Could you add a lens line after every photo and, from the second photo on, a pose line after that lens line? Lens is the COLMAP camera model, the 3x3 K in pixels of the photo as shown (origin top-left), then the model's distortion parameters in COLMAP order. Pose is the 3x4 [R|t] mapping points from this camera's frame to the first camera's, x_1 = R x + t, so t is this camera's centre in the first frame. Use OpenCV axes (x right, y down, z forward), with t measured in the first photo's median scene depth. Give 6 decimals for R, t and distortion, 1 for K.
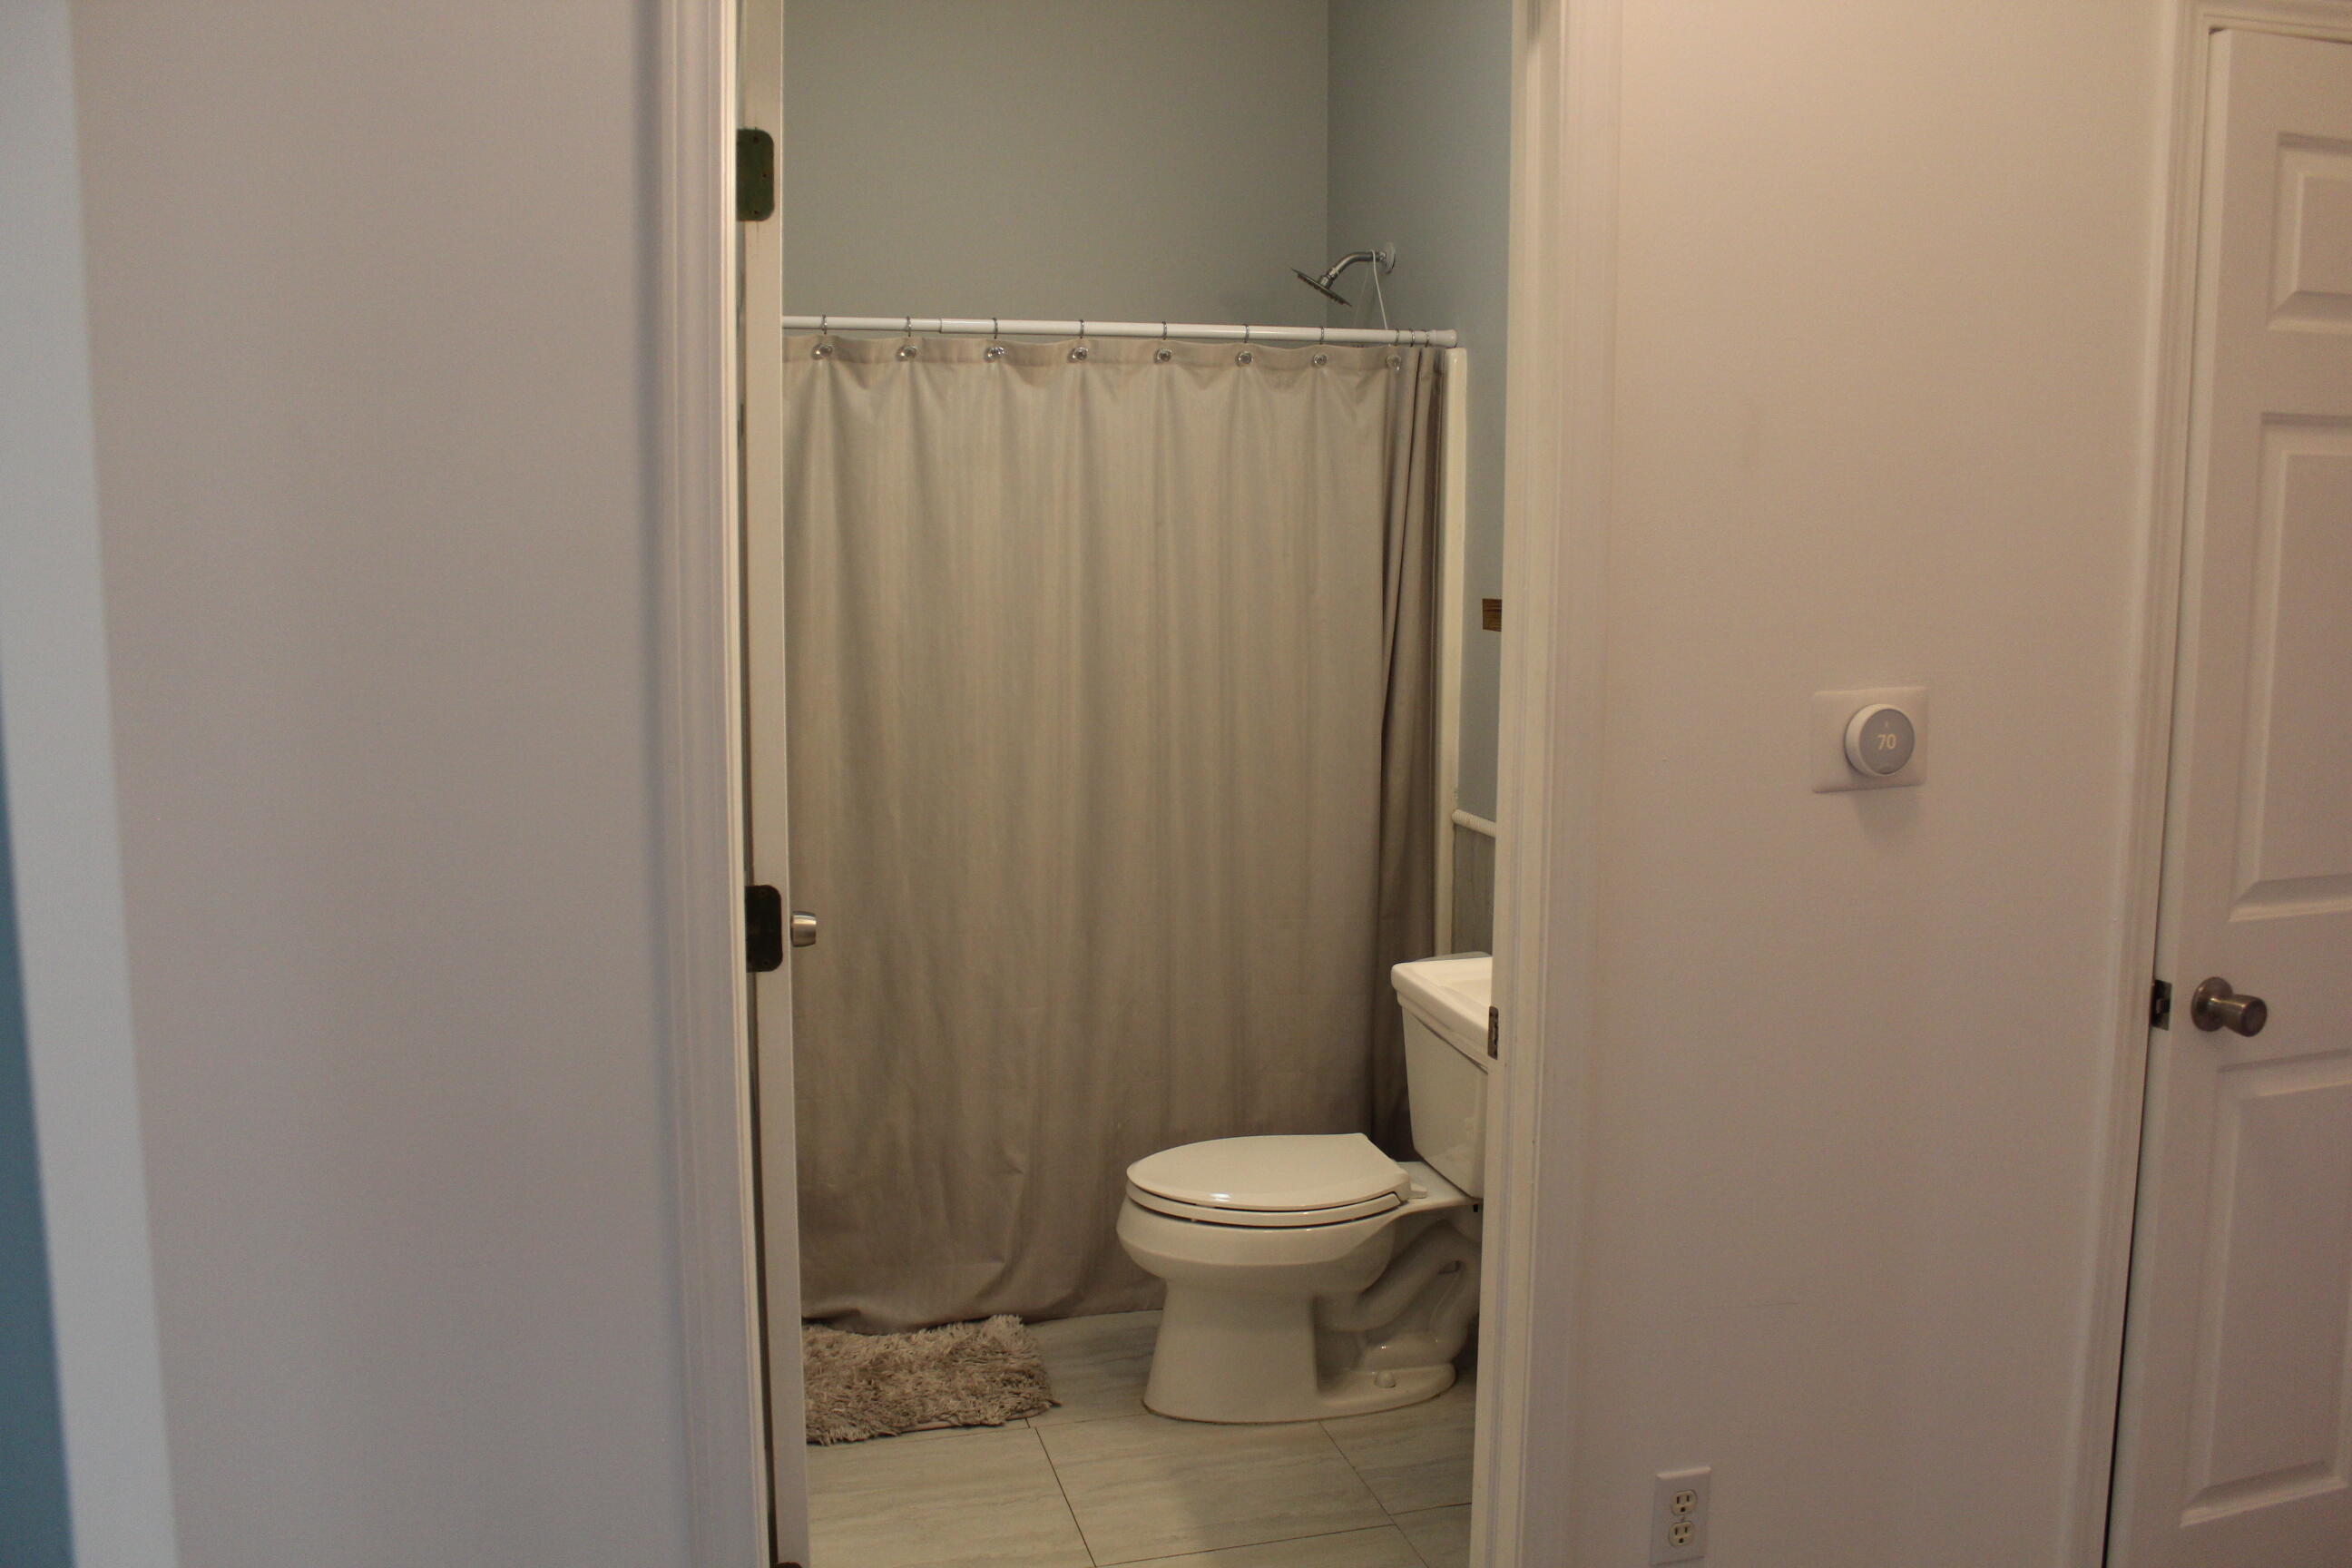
lens RADIAL K [[1962.5, 0, 1172.9], [0, 1962.5, 781.0], [0, 0, 1]] dist [-0.161409, 0.133154]
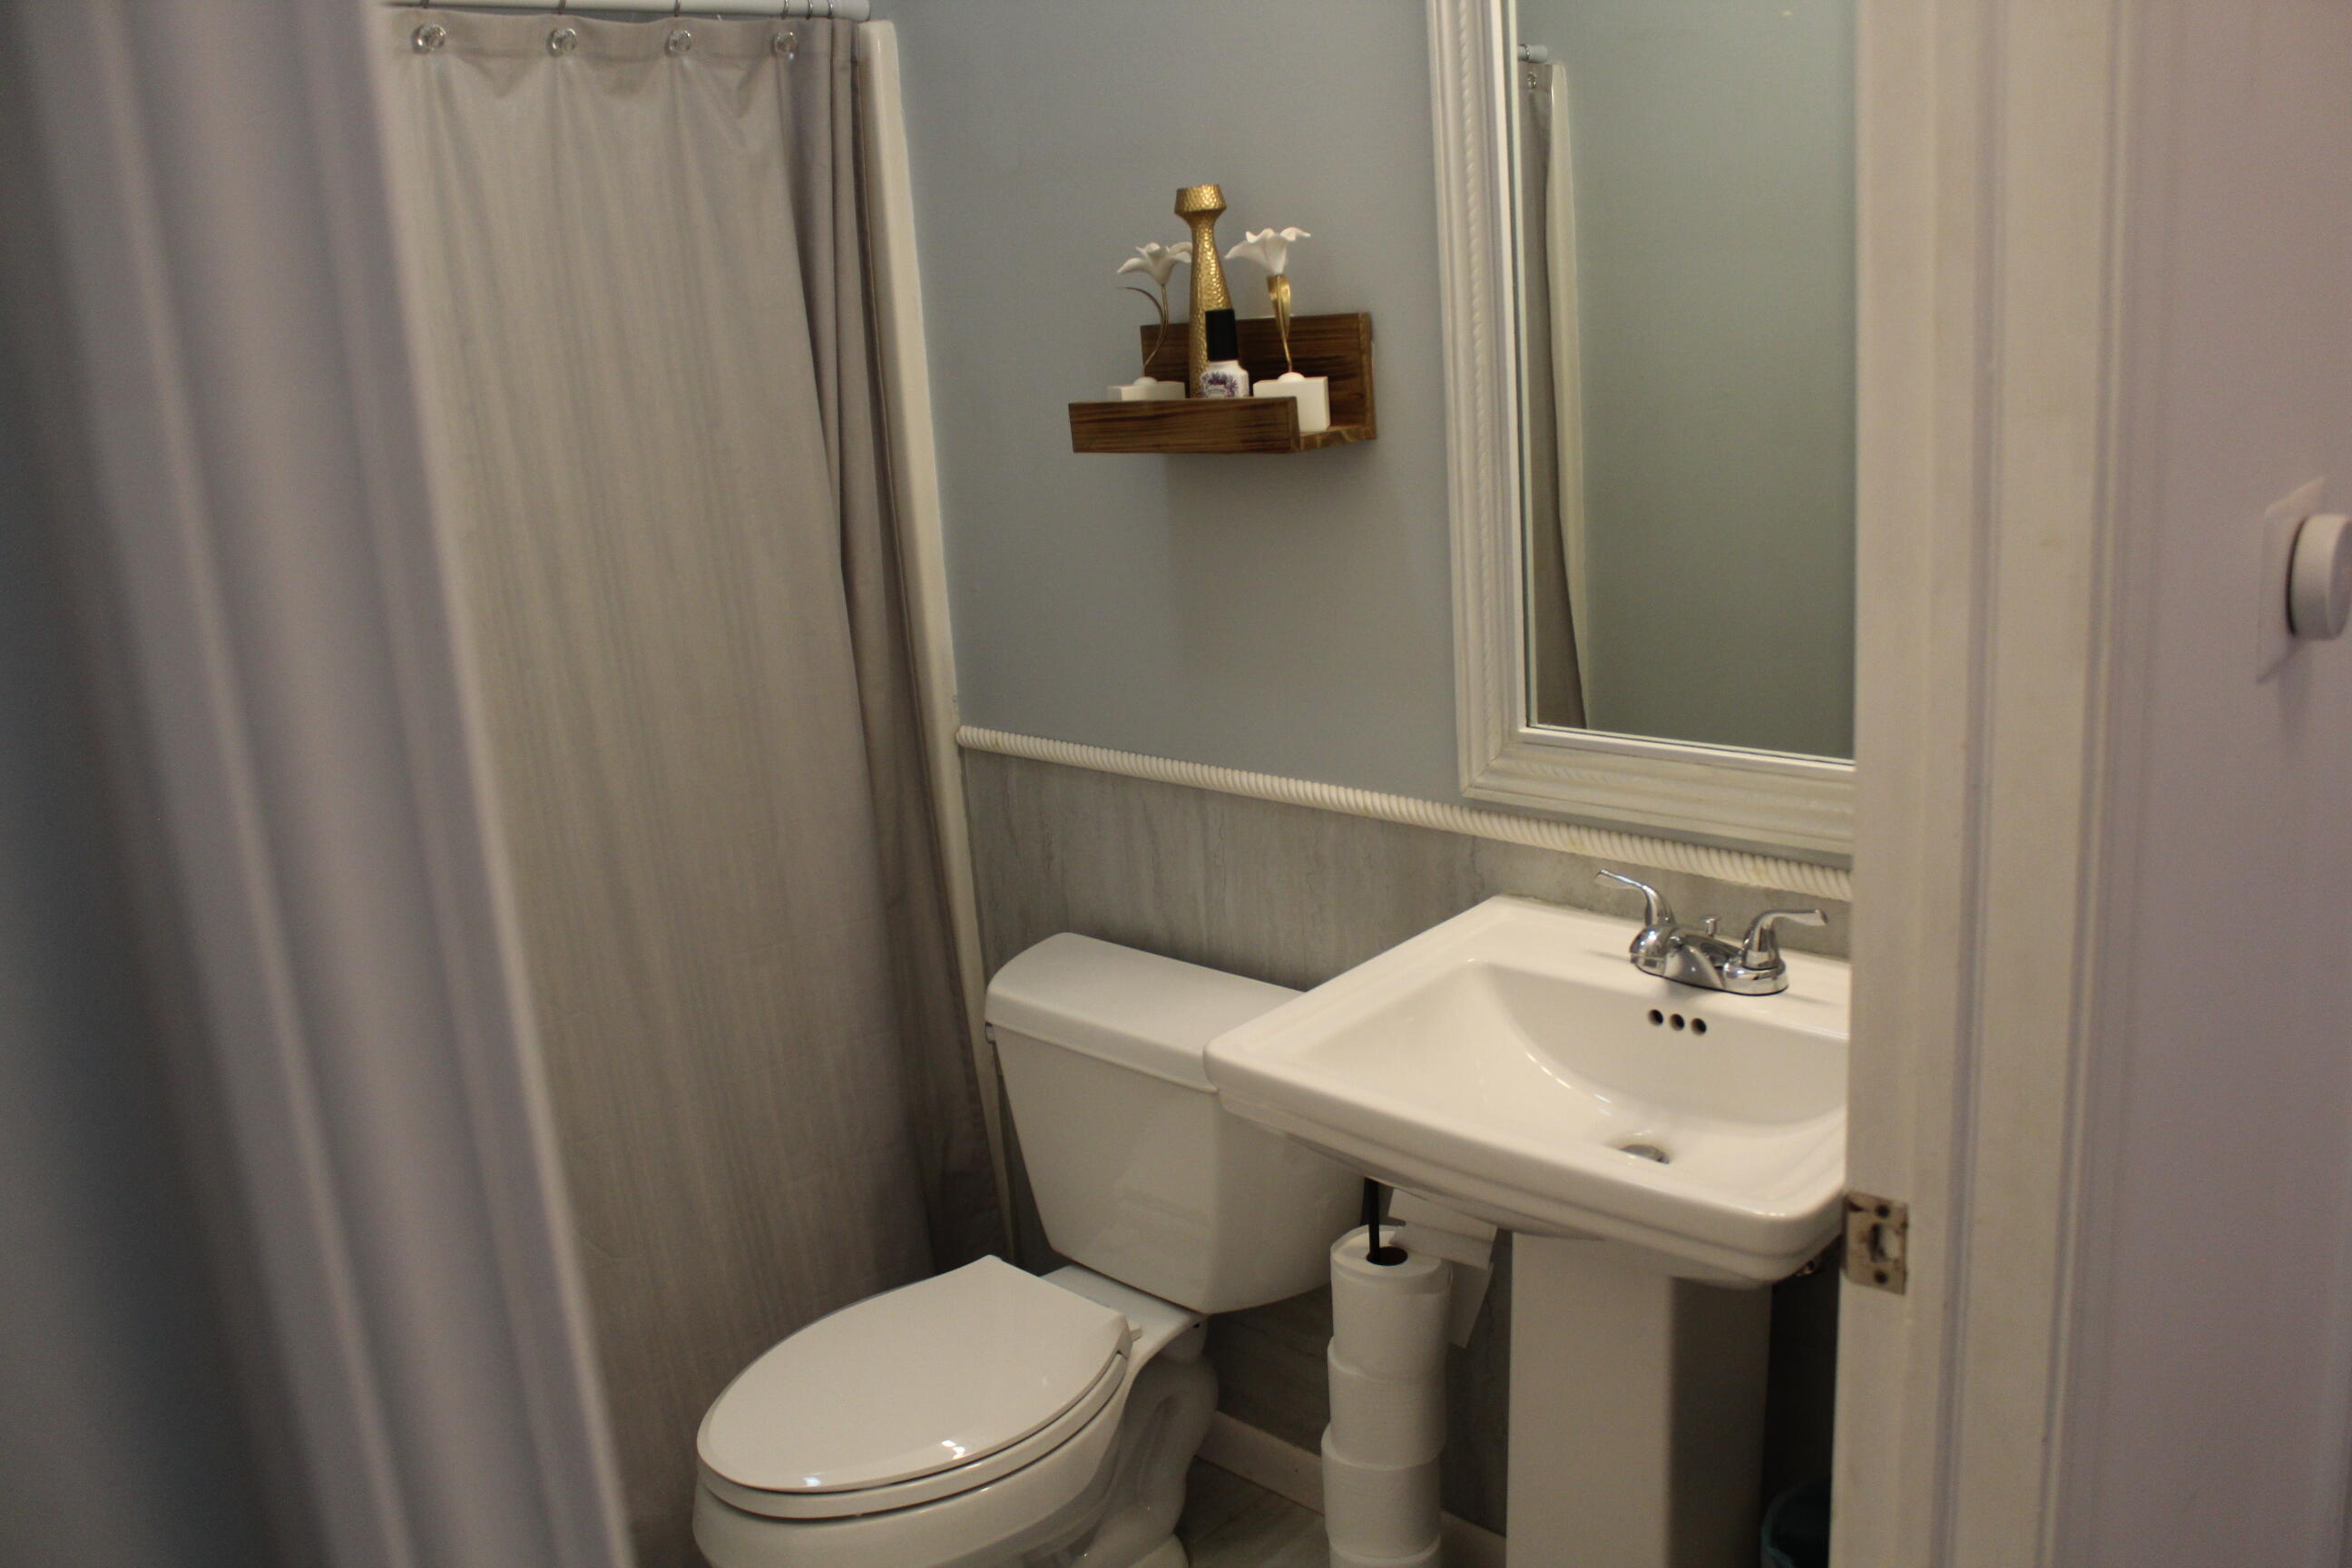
lens RADIAL K [[1962.5, 0, 1186.2], [0, 1962.5, 794.1], [0, 0, 1]] dist [-0.161409, 0.133154]
pose [[0.847292, -0.192479, 0.495023, -0.129487], [0.138155, 0.979811, 0.144509, -0.050257], [-0.512844, -0.054051, 0.856778, 0.394731]]
